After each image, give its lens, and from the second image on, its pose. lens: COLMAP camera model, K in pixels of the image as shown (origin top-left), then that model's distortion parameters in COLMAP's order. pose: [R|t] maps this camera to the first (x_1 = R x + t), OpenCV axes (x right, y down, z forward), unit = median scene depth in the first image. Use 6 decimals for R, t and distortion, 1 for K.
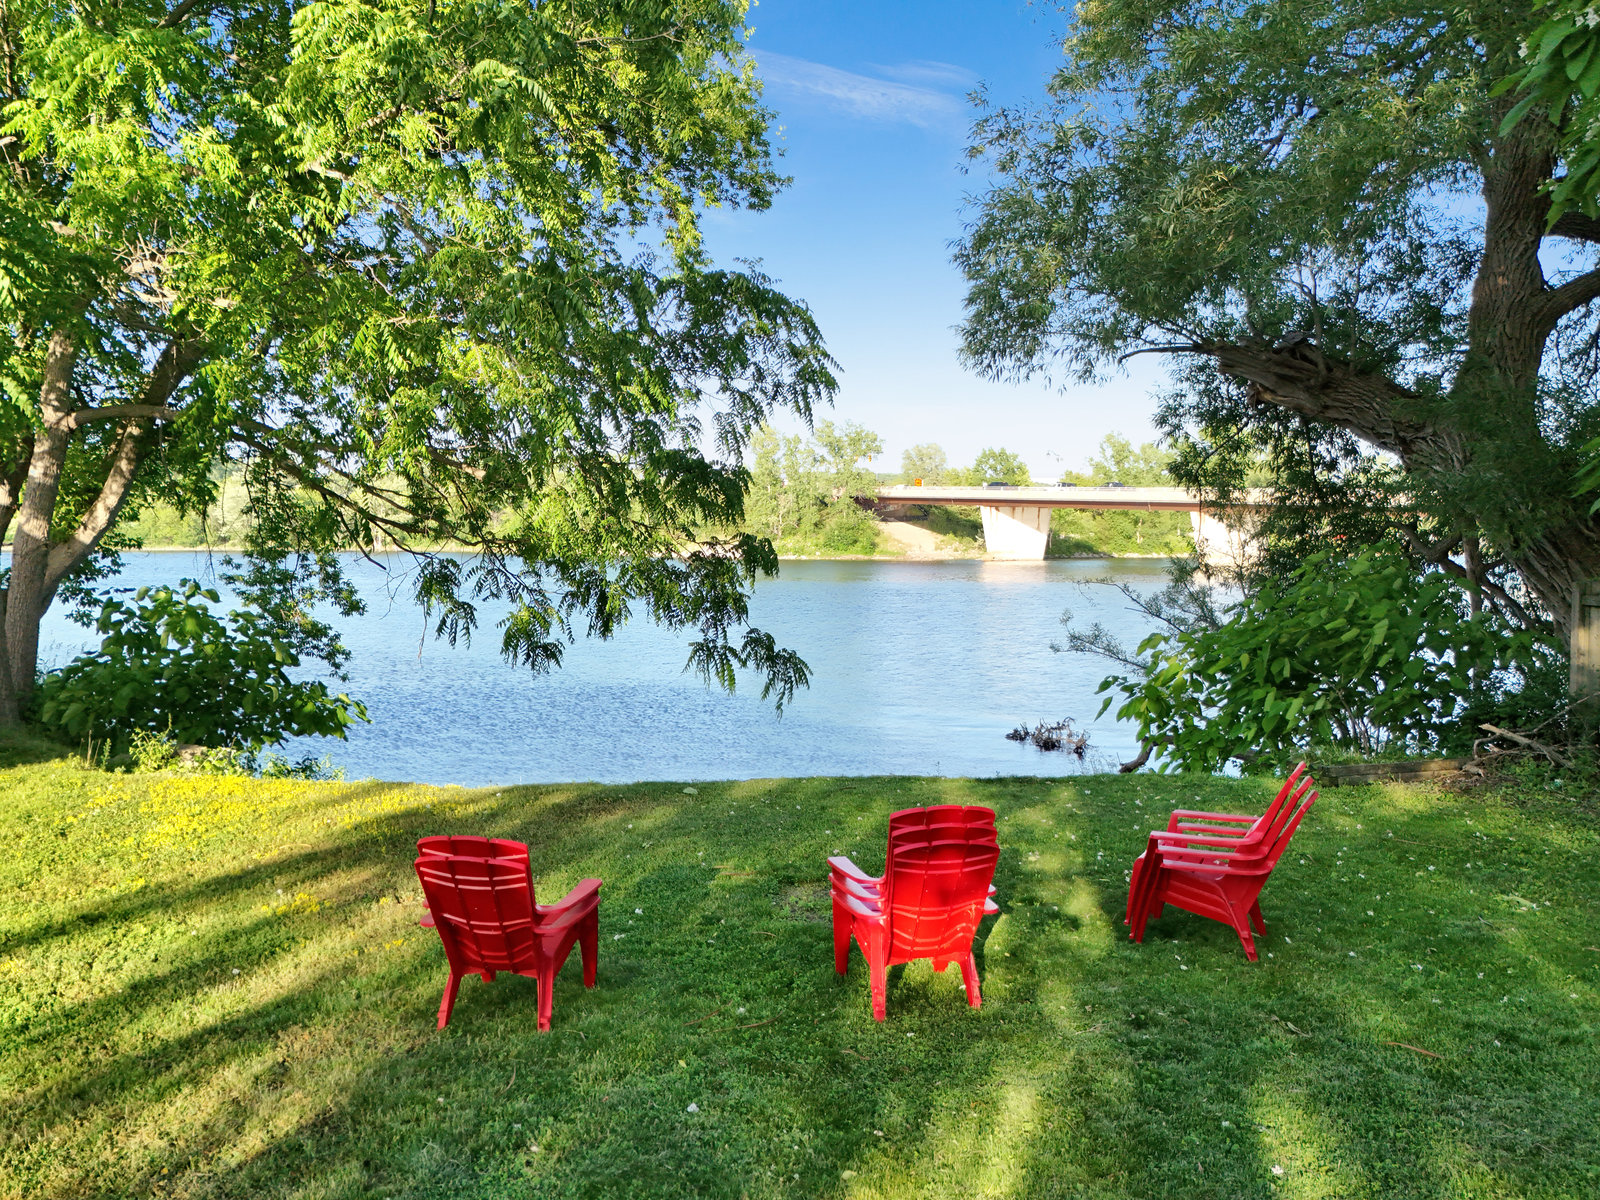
lens RADIAL K [[1169.1, 0, 804.3], [0, 1169.1, 598.9], [0, 0, 1]] dist [0.078958, -0.082204]
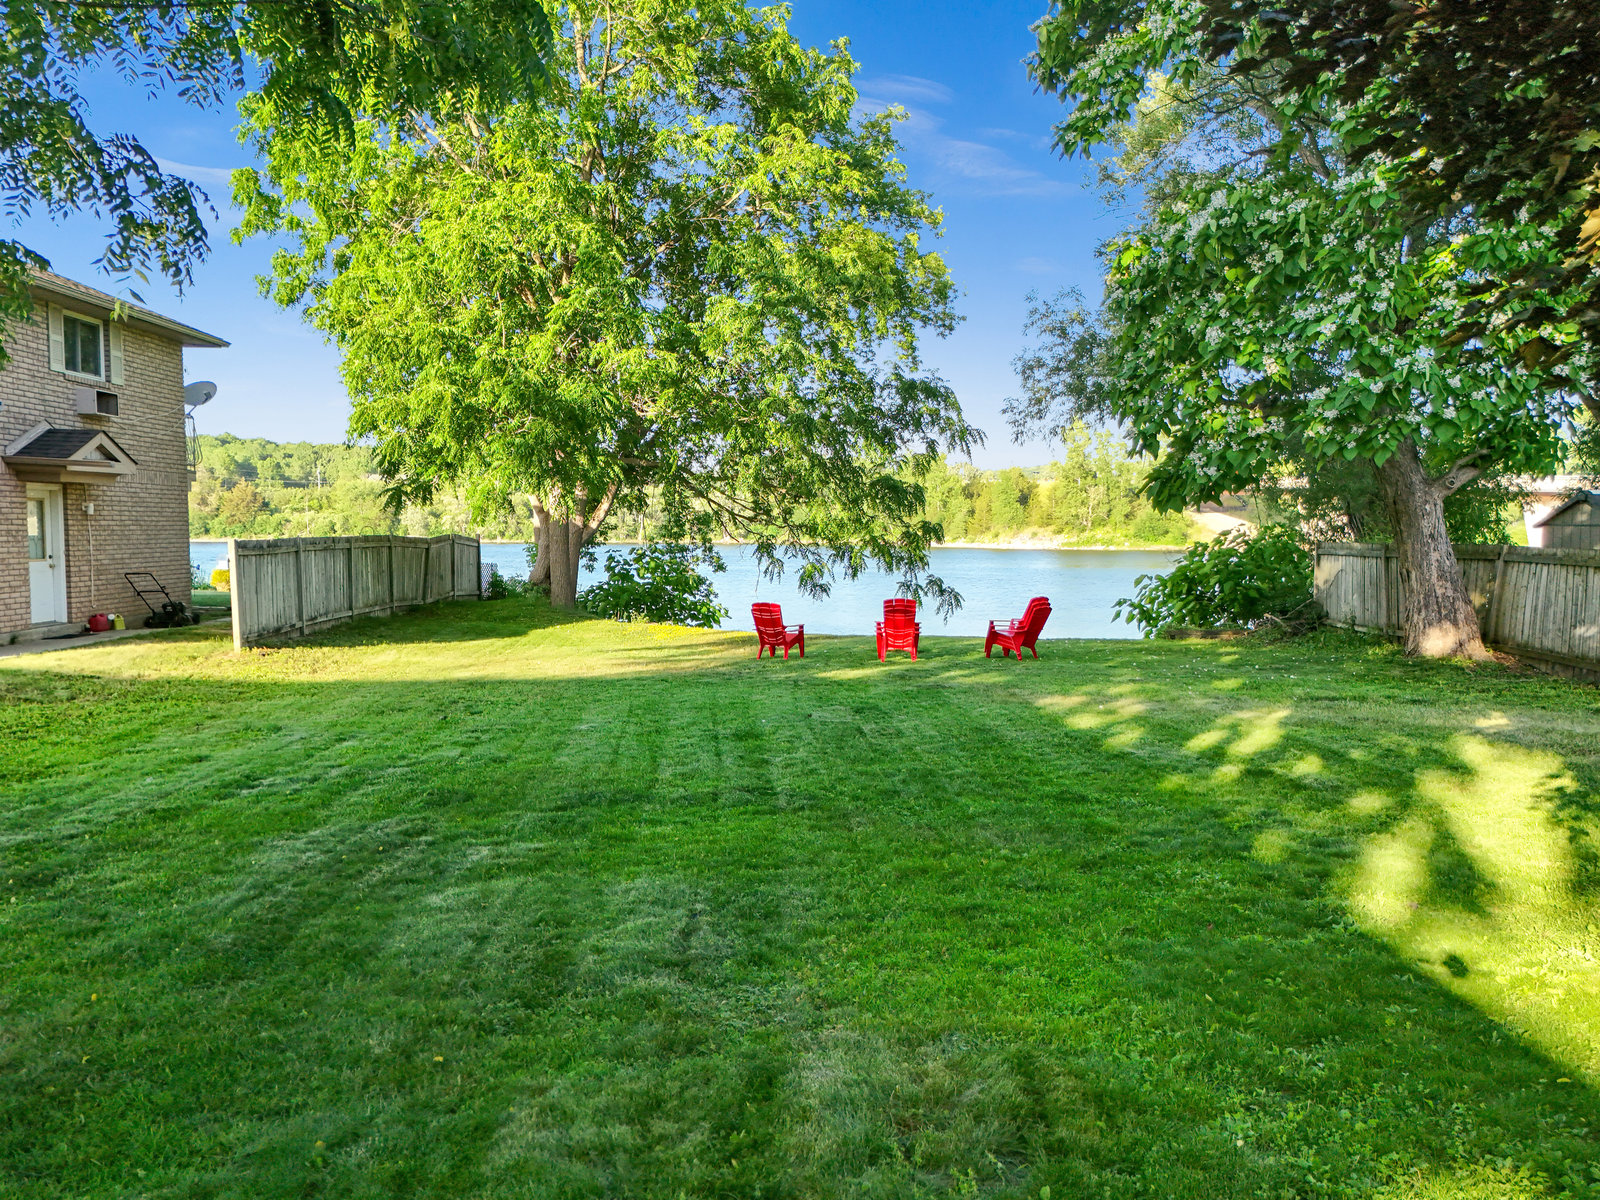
lens RADIAL K [[1169.1, 0, 804.3], [0, 1169.1, 598.9], [0, 0, 1]] dist [0.078958, -0.082204]
pose [[0.961336, 0.014268, -0.275009, 0.253214], [-0.012565, 0.999889, 0.007952, 0.049459], [0.275092, -0.004189, 0.961409, -0.748653]]
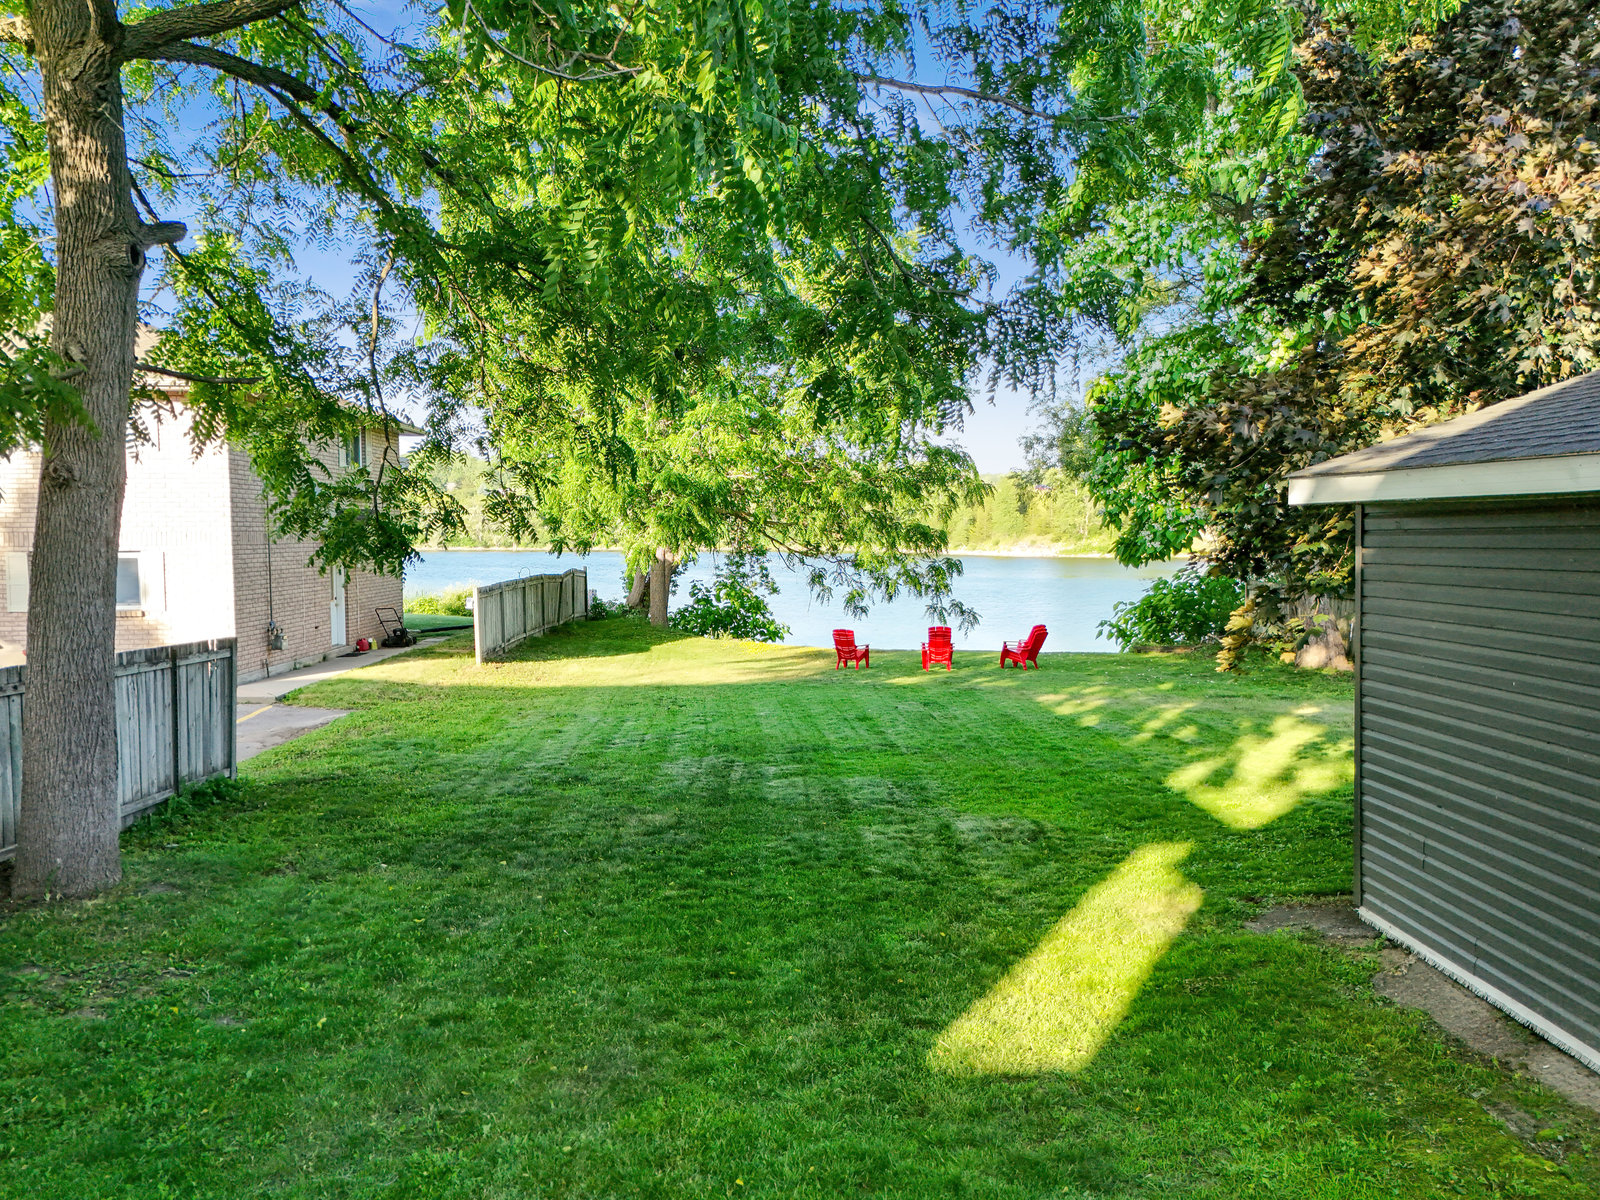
lens RADIAL K [[1127.1, 0, 803.7], [0, 1127.1, 585.2], [0, 0, 1]] dist [0.077397, 0.000038]
pose [[0.959418, 0.006466, -0.281913, 0.282240], [-0.009372, 0.999916, -0.008960, 0.019832], [0.281831, 0.011239, 0.959398, -1.119082]]
